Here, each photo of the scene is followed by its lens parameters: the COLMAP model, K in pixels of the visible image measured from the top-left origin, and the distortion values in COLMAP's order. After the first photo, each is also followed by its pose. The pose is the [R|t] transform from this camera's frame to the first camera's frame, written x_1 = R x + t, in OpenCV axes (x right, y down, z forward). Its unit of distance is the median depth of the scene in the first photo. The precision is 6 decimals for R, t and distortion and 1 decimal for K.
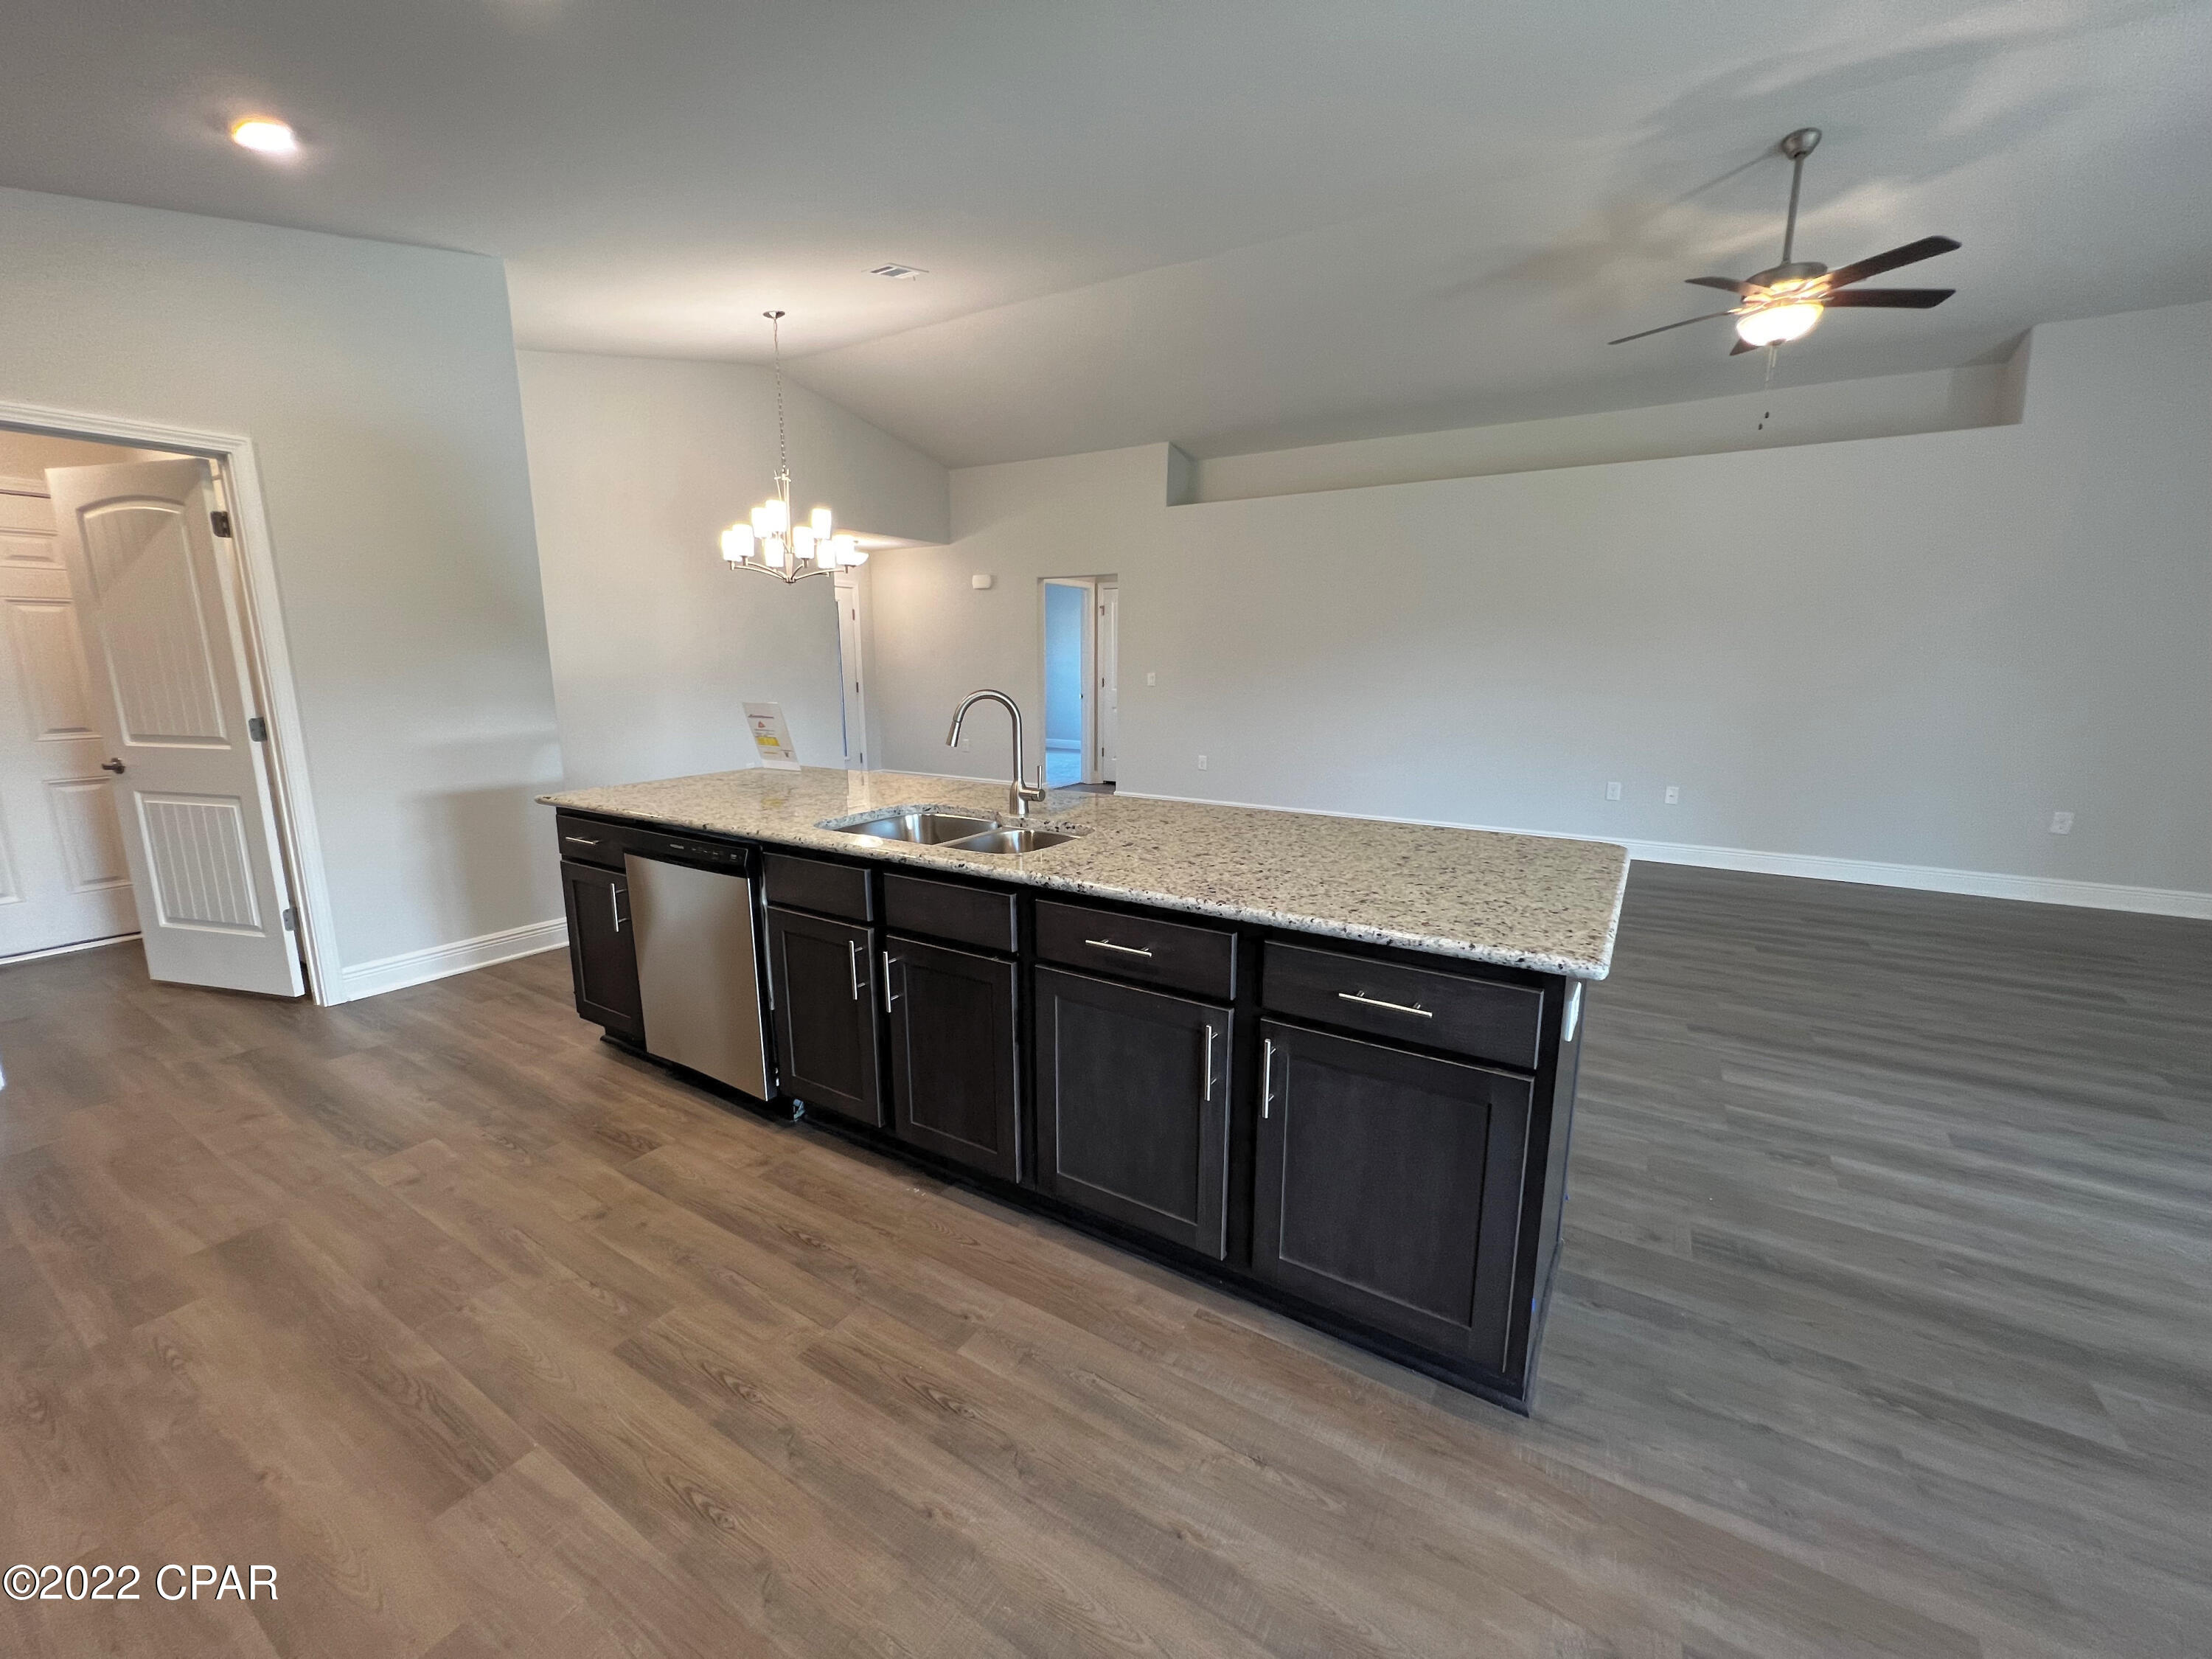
lens RADIAL K [[890.9, 0, 1103.7], [0, 890.9, 826.8], [0, 0, 1]] dist [-0.003874, 0.001793]
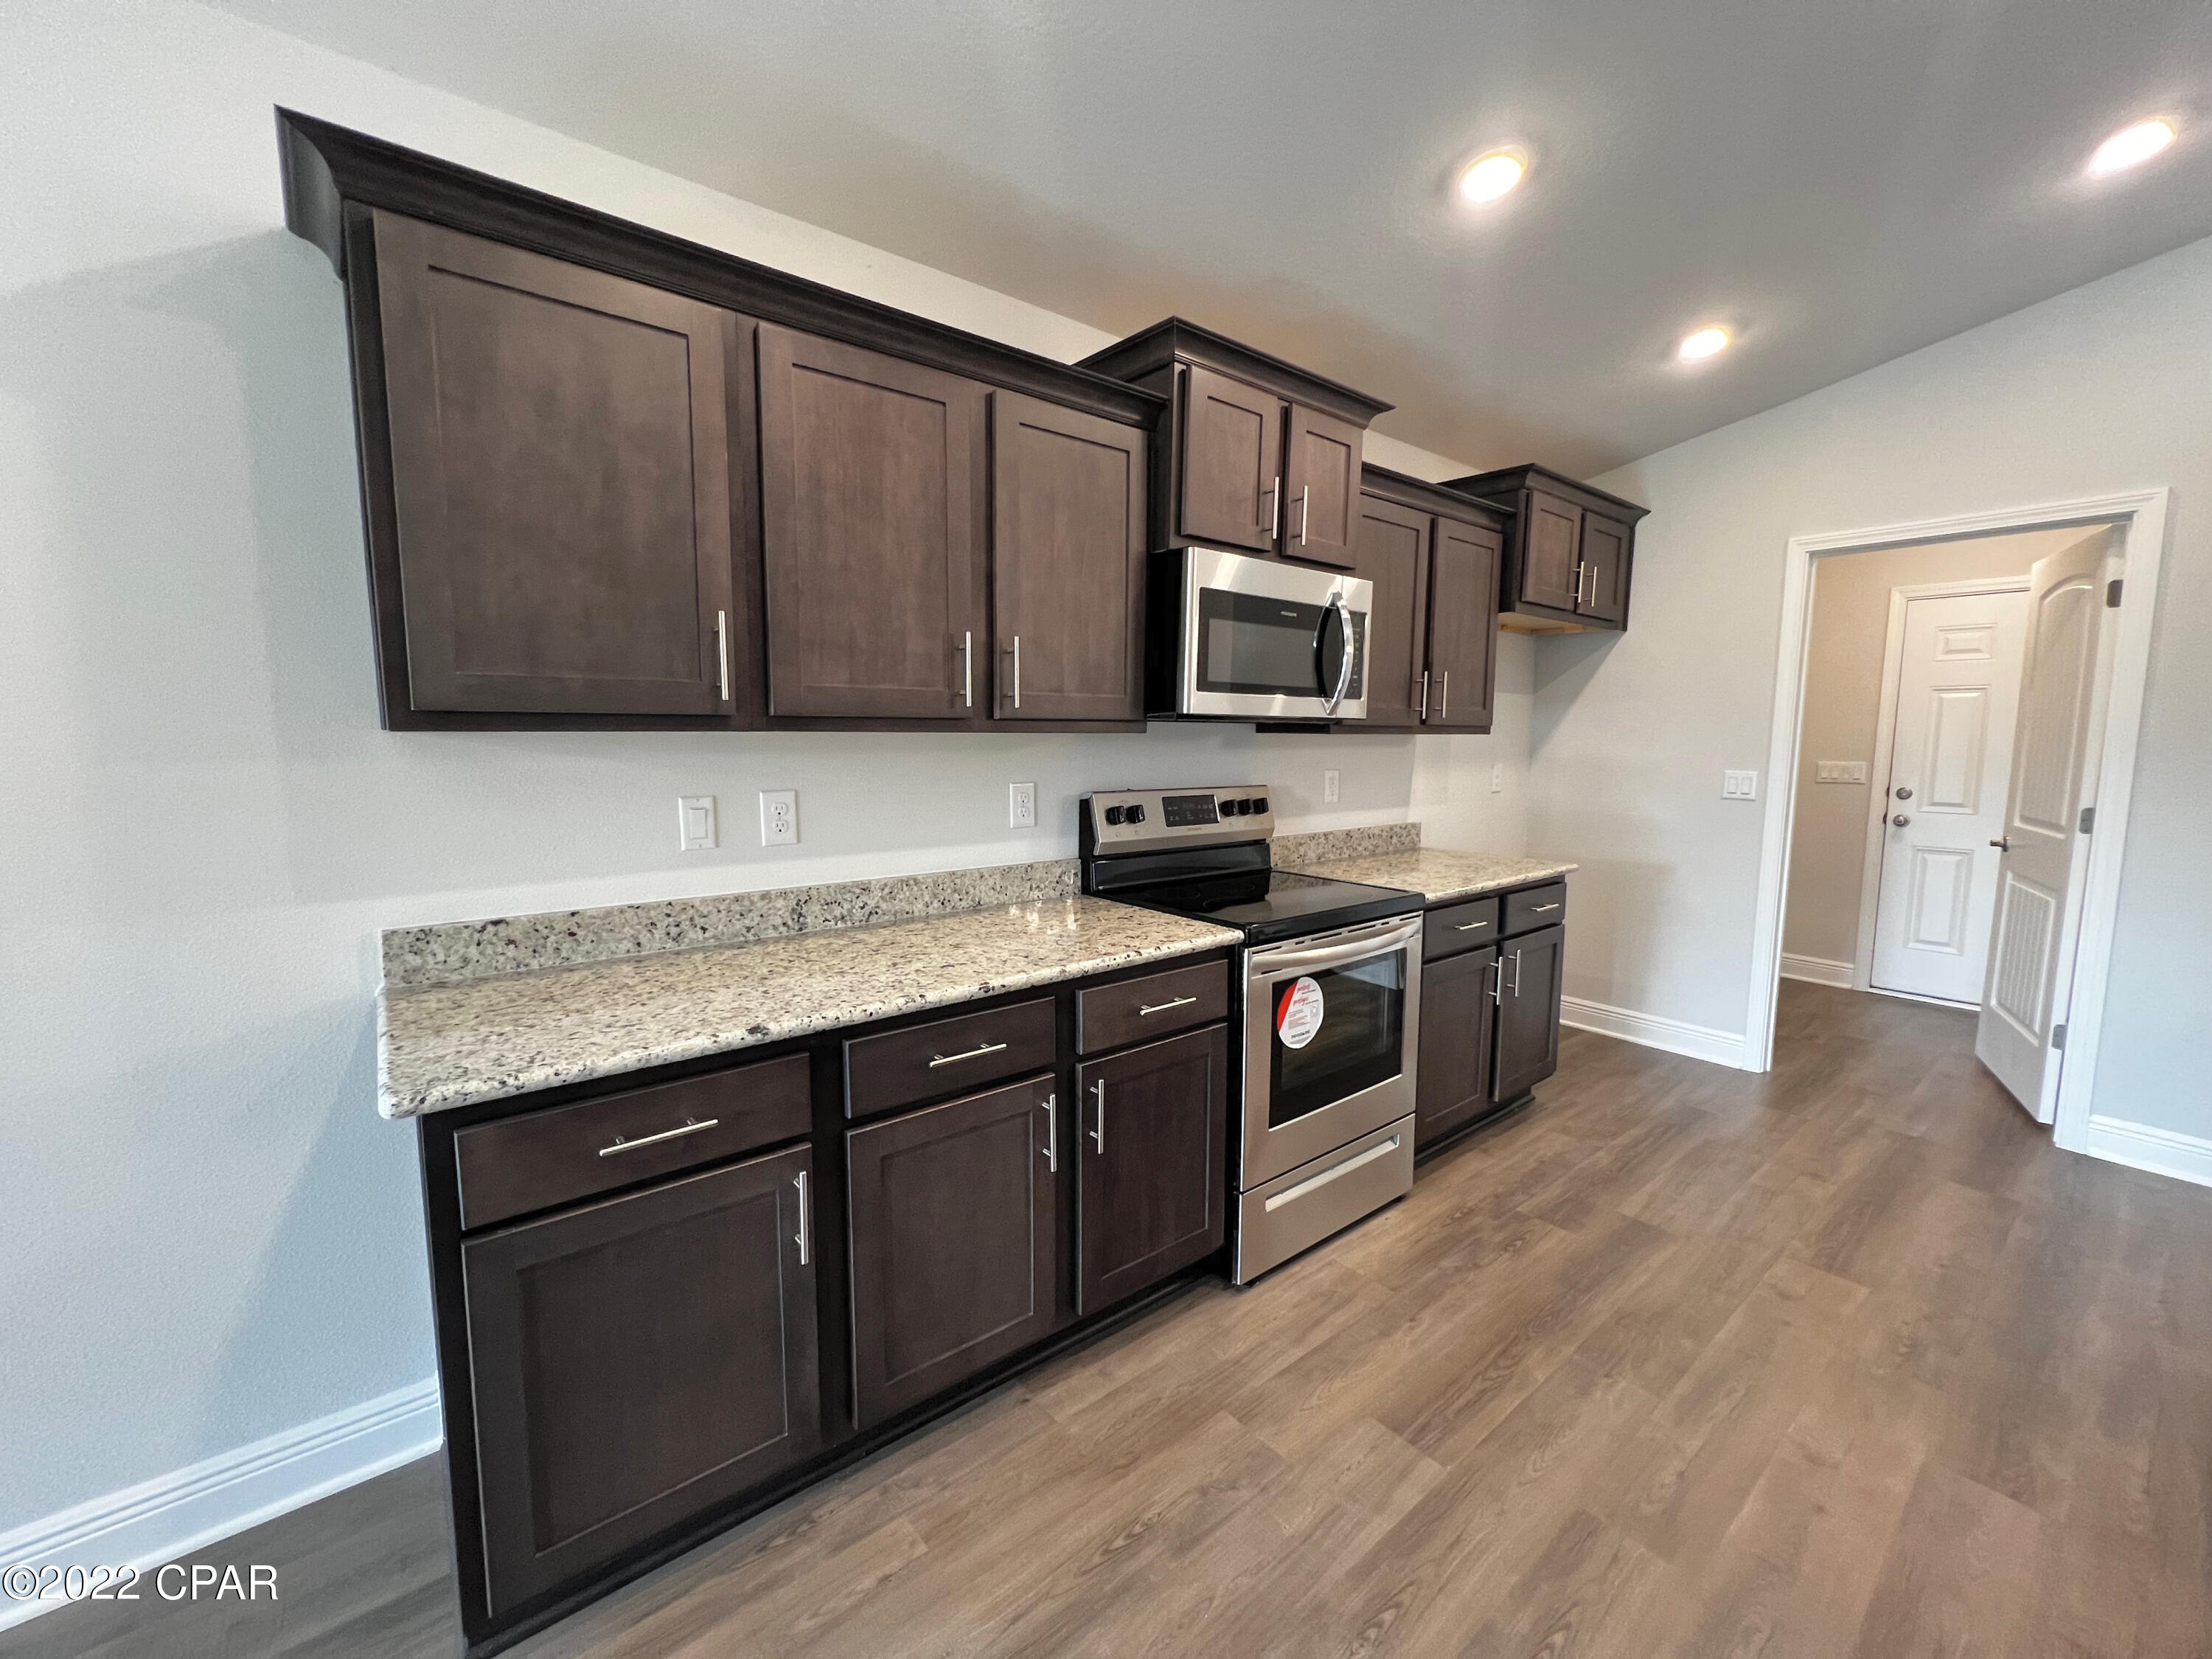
lens RADIAL K [[892.9, 0, 1106.8], [0, 892.9, 829.6], [0, 0, 1]] dist [0.002613, -0.001127]
pose [[-0.321247, 0.102665, -0.941414, 0.649050], [-0.185475, 0.968032, 0.168859, -0.229010], [0.928655, 0.228854, -0.291936, 1.167475]]
